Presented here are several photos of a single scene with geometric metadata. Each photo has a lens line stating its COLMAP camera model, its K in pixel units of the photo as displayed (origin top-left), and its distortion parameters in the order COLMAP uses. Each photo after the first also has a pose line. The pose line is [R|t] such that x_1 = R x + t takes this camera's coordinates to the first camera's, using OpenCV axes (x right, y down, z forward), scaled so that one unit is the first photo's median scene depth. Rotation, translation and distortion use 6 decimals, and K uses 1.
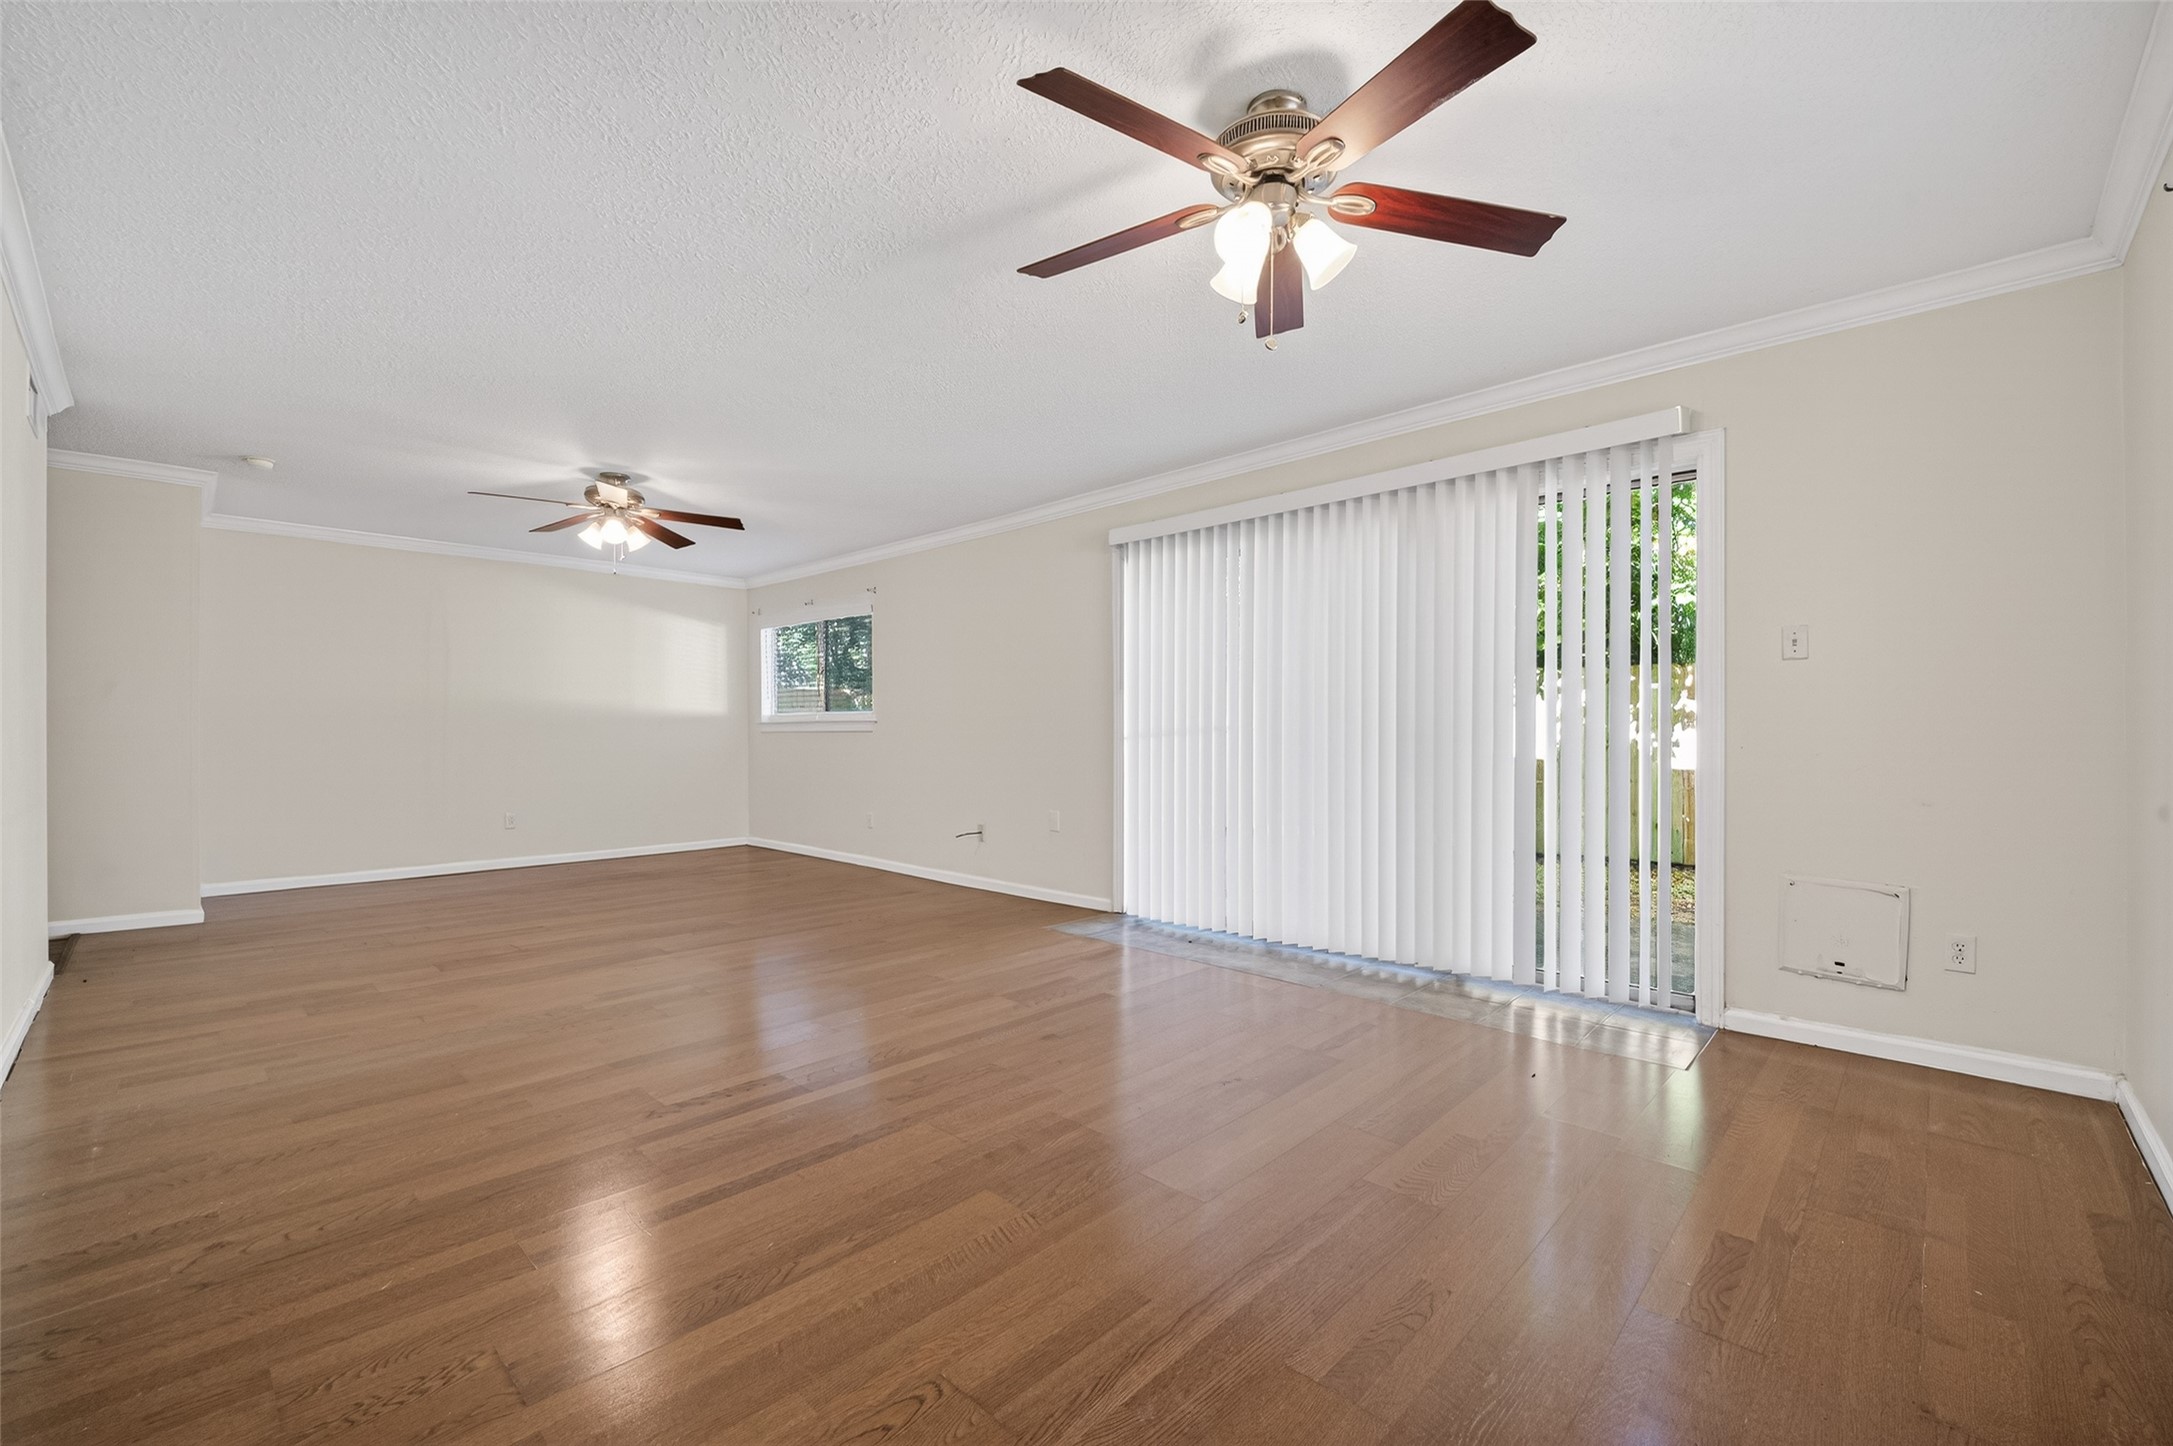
lens RADIAL K [[898.1, 0, 1074.5], [0, 898.1, 733.4], [0, 0, 1]] dist [0.050618, -0.037764]
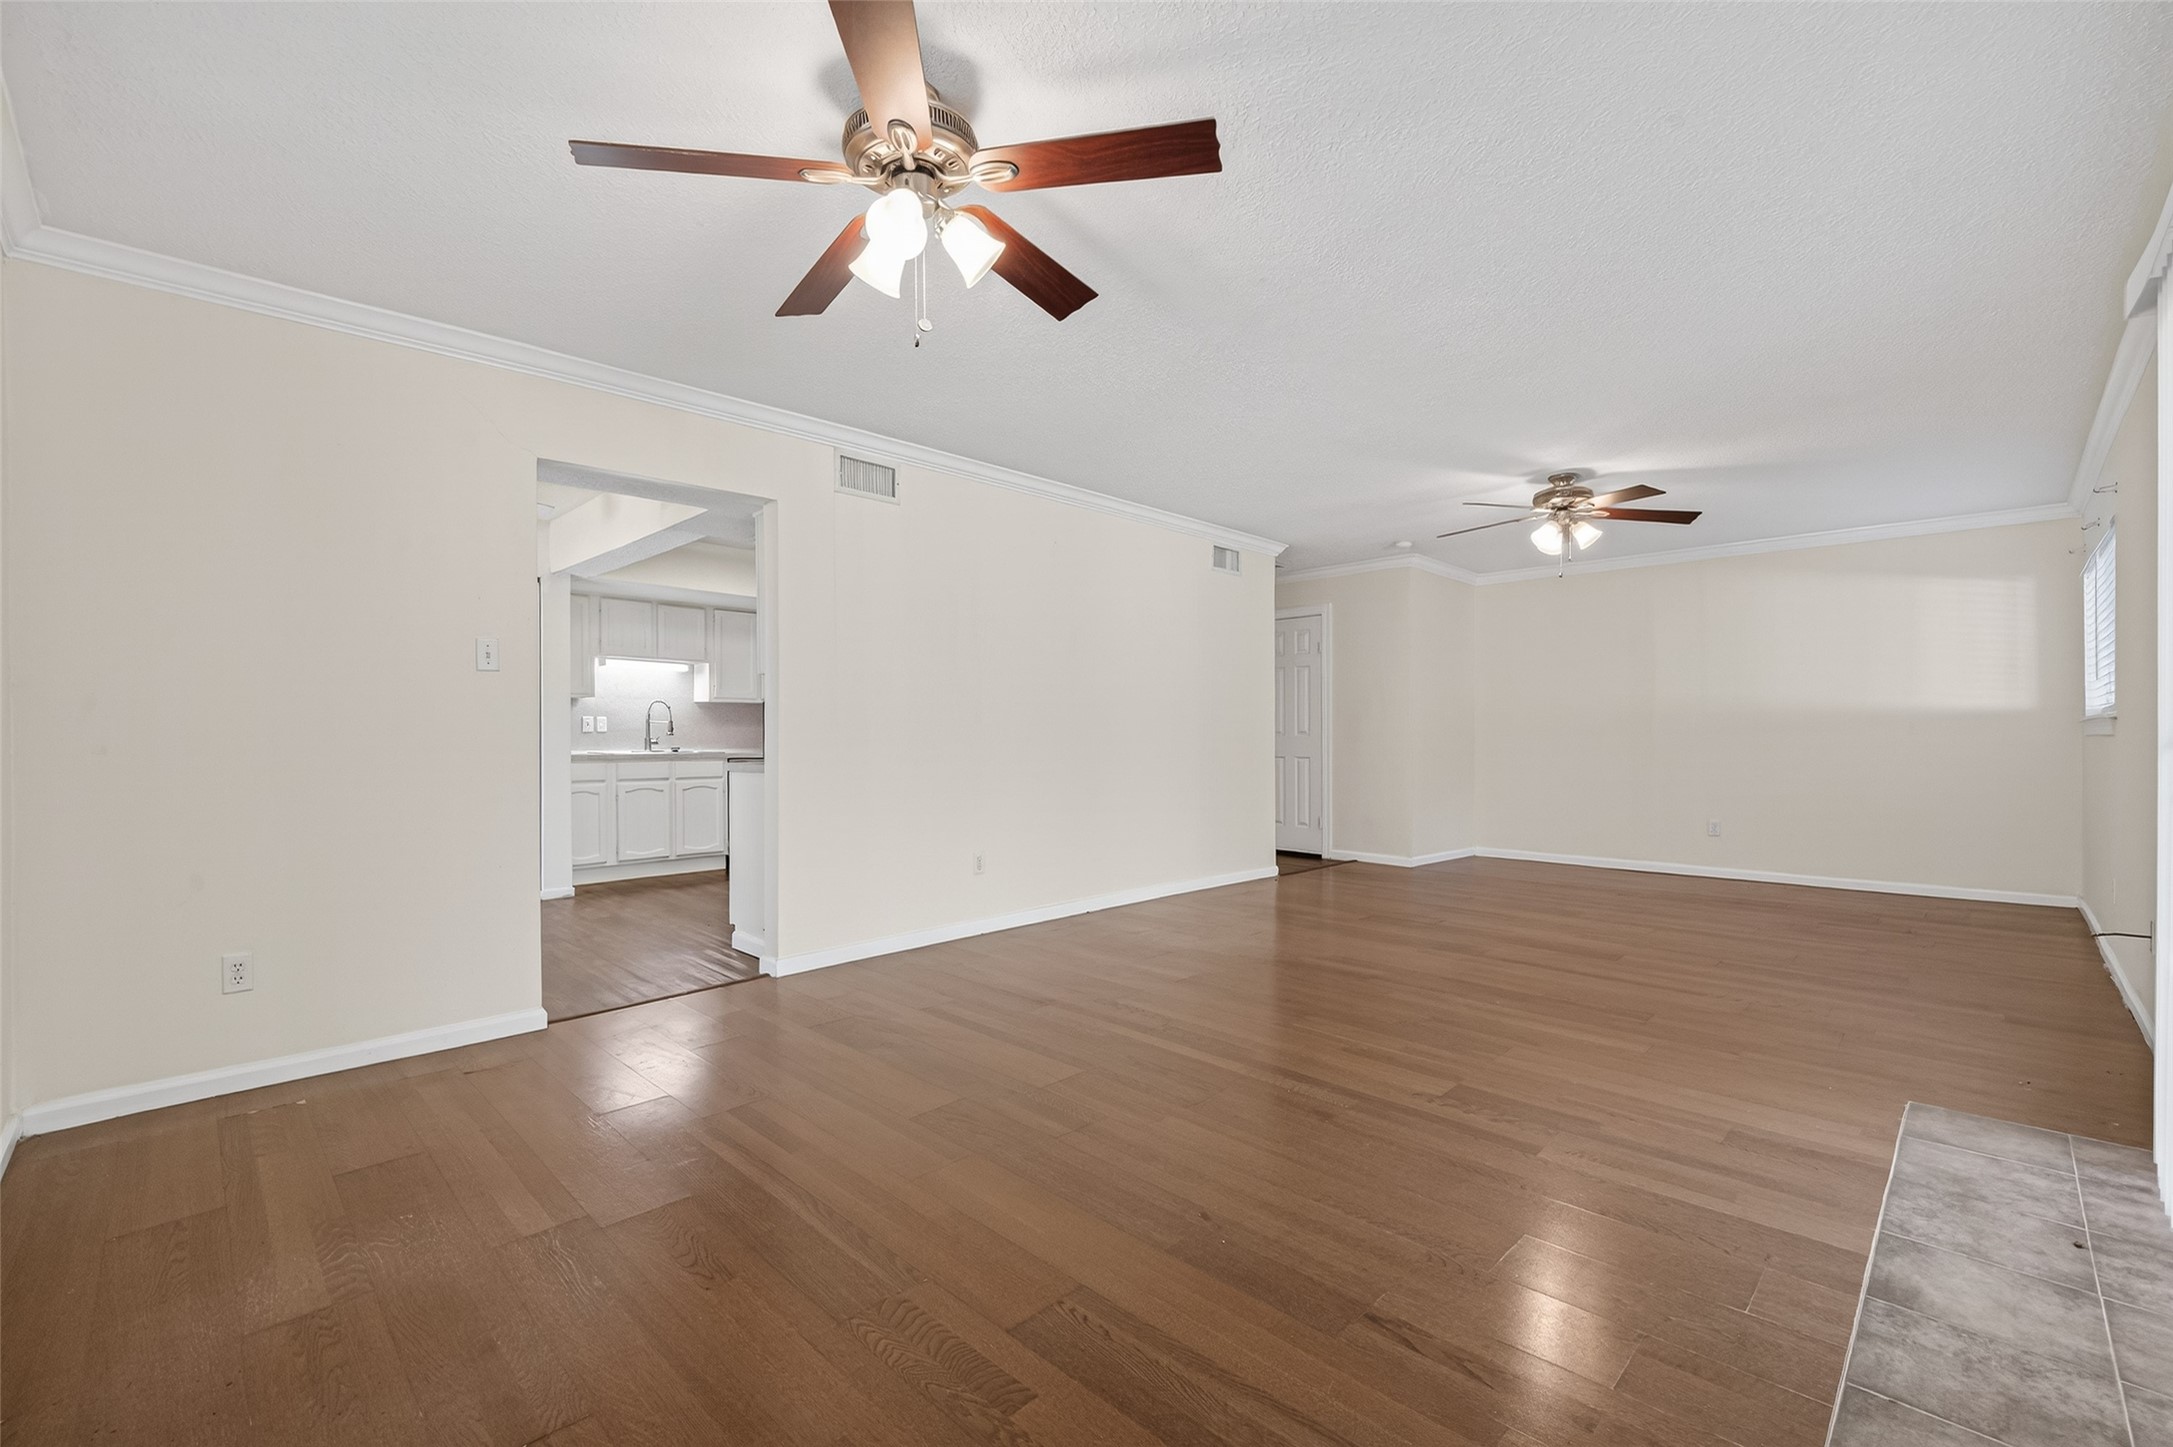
lens RADIAL K [[898.1, 0, 1074.5], [0, 898.1, 733.9], [0, 0, 1]] dist [0.050618, -0.037764]
pose [[-0.013949, 0.001140, -0.999902, 0.625859], [0.005286, 0.999985, 0.001067, -0.010686], [0.999889, -0.005271, -0.013955, 0.612975]]
